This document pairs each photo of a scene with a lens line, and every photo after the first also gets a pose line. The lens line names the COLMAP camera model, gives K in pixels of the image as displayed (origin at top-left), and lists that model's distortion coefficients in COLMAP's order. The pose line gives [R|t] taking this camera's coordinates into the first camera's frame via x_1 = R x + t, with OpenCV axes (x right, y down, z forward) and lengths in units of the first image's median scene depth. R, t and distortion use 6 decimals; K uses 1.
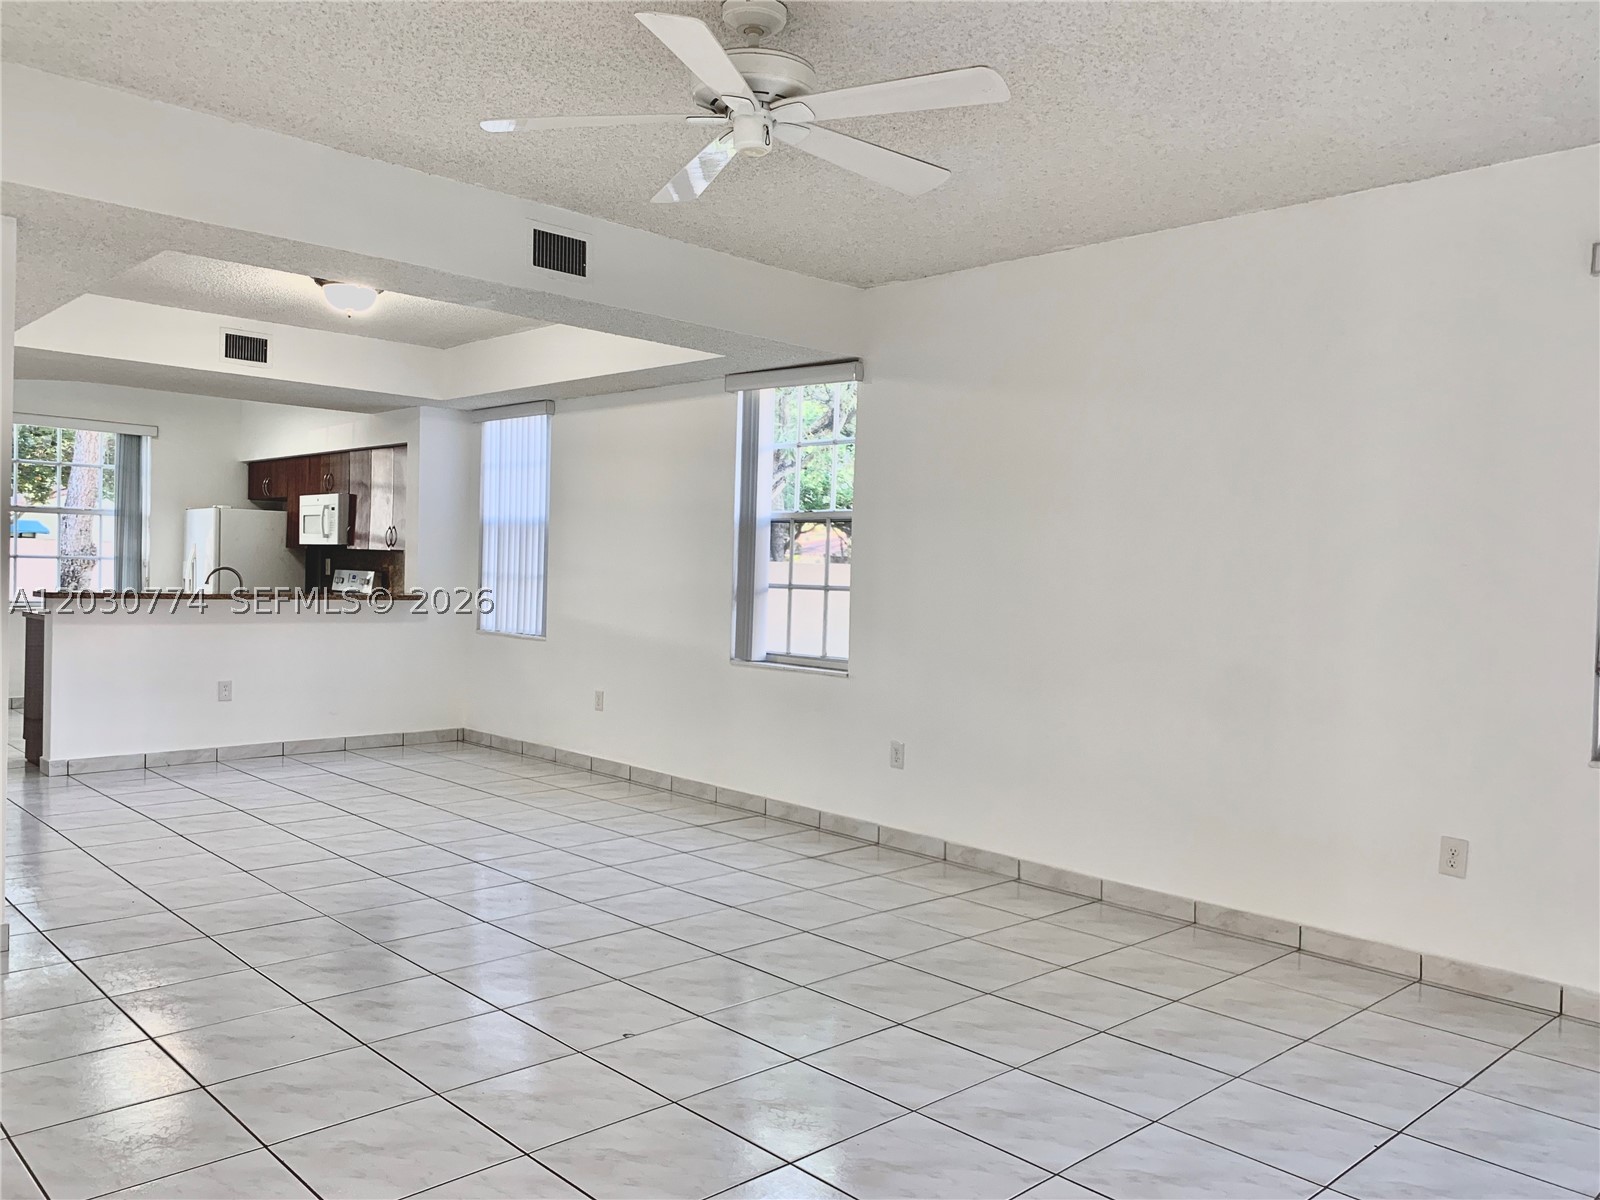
lens RADIAL K [[1211.7, 0, 795.3], [0, 1211.7, 590.9], [0, 0, 1]] dist [-0.002127, -0.003918]
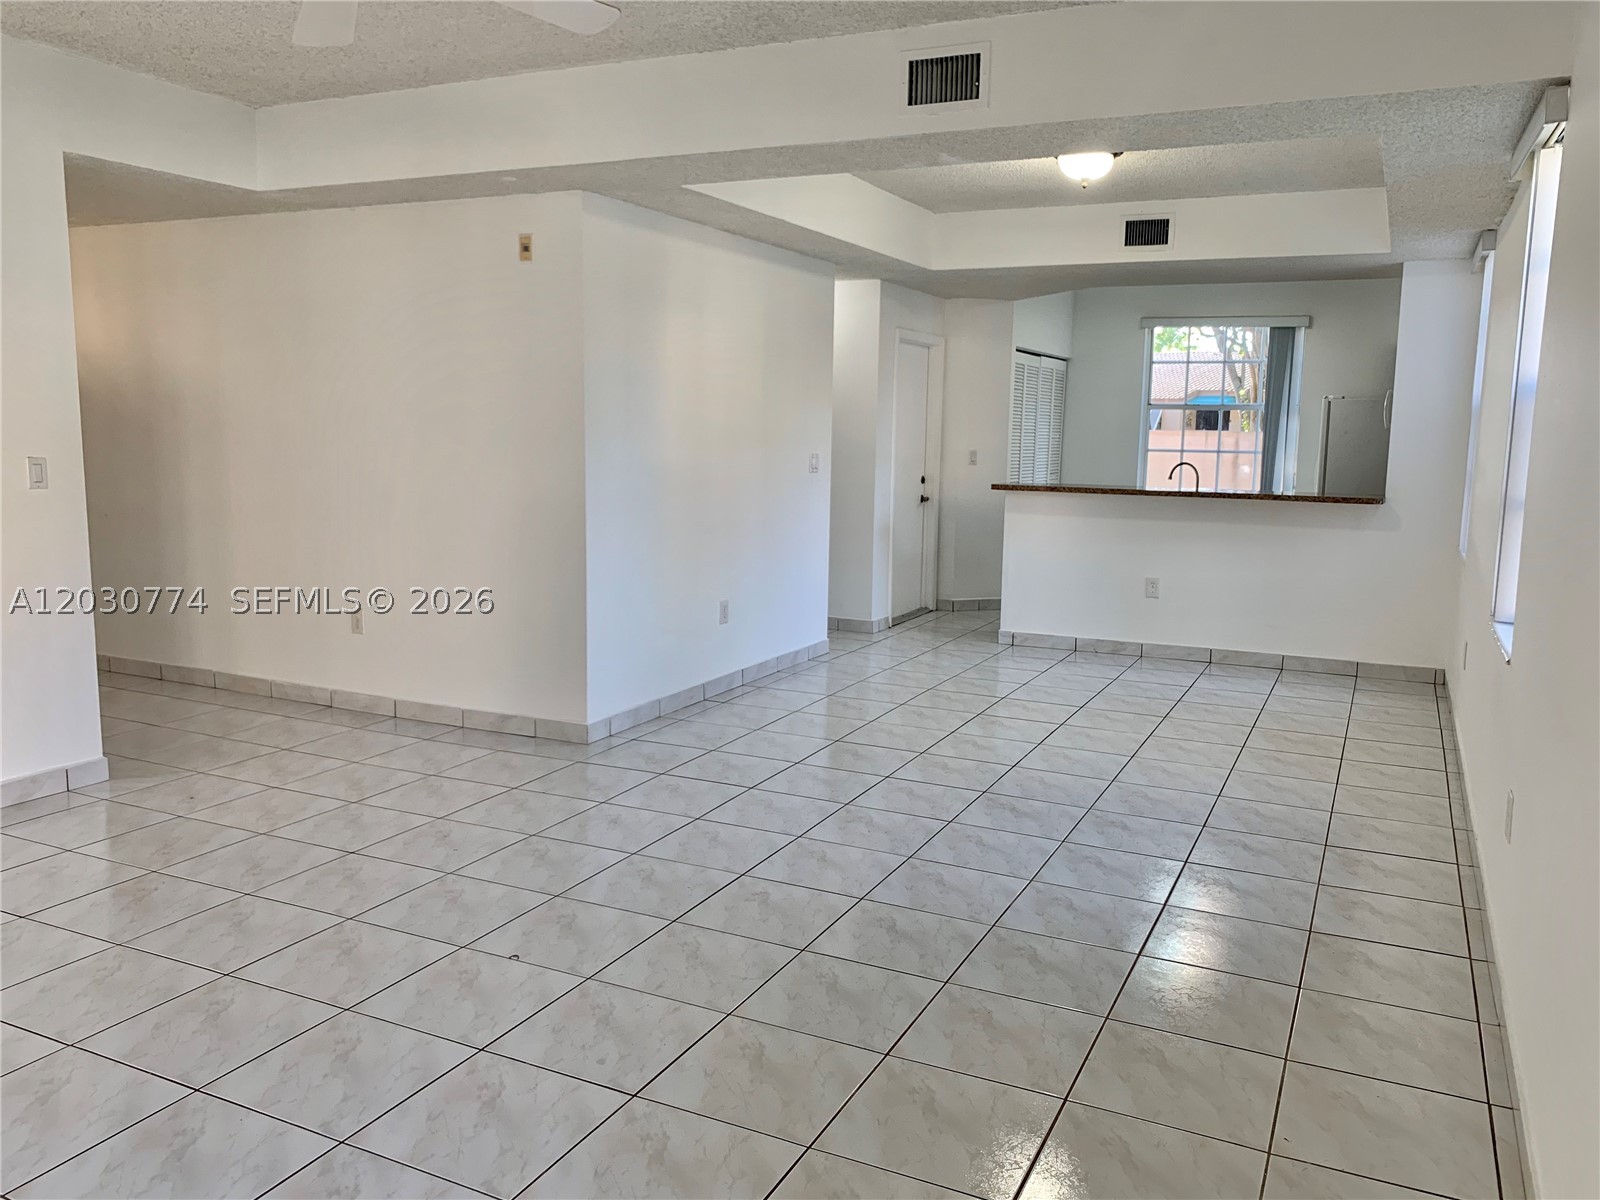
lens RADIAL K [[1211.7, 0, 795.3], [0, 1211.7, 590.9], [0, 0, 1]] dist [-0.002127, -0.003918]
pose [[0.371223, 0.109077, -0.922115, 0.353674], [-0.027425, 0.993931, 0.106531, -0.013227], [0.928139, -0.014258, 0.371962, 0.379808]]
